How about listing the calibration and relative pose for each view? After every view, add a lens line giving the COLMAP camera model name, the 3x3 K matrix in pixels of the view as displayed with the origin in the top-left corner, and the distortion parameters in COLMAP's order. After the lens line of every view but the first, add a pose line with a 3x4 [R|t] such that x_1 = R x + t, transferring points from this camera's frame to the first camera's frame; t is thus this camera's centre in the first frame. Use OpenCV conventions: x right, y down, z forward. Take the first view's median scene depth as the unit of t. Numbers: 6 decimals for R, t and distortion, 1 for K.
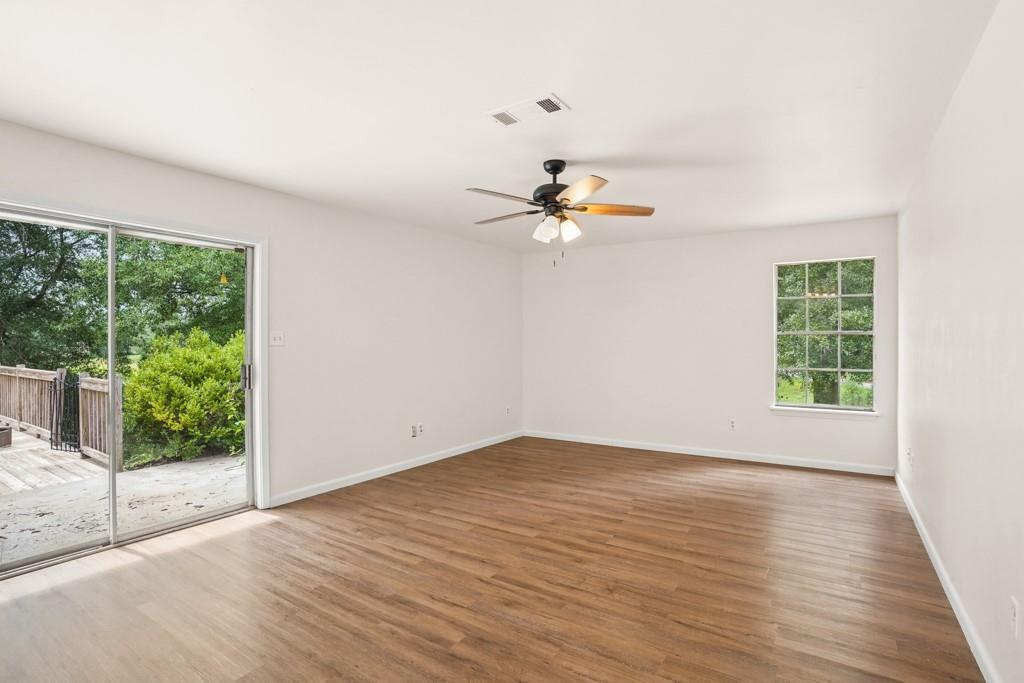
lens RADIAL K [[504.7, 0, 514.2], [0, 504.7, 343.2], [0, 0, 1]] dist [-0.031245, 0.000702]
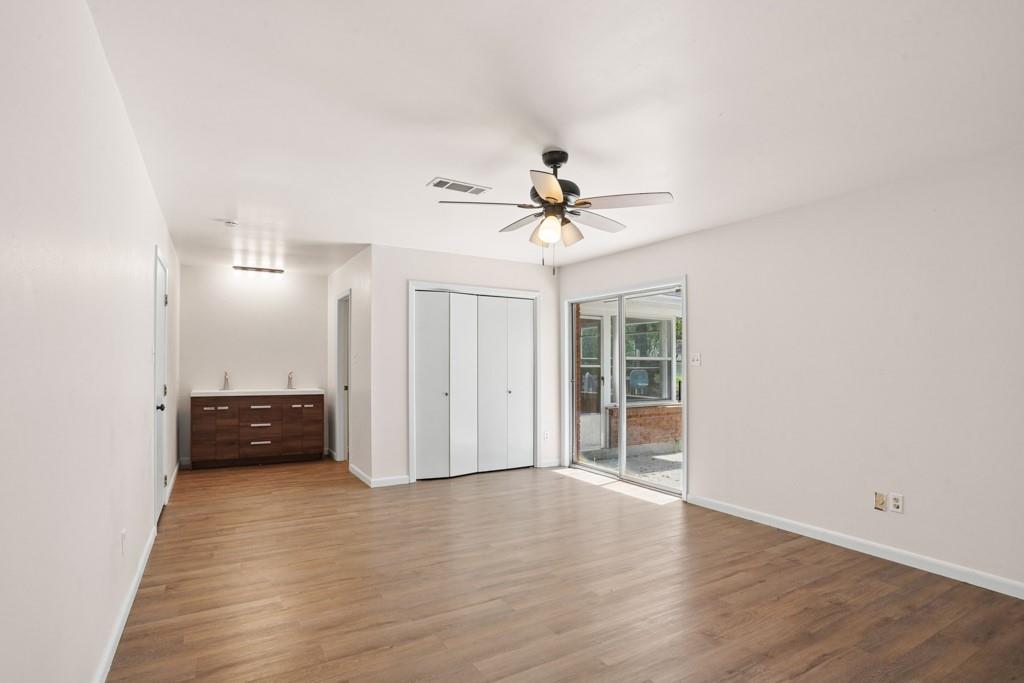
lens RADIAL K [[504.7, 0, 510.8], [0, 504.7, 349.3], [0, 0, 1]] dist [-0.031245, 0.000702]
pose [[-0.442155, -0.024727, -0.896598, 0.698925], [-0.001130, 0.999634, -0.027012, -0.002352], [0.896938, -0.010930, -0.442022, 1.030252]]
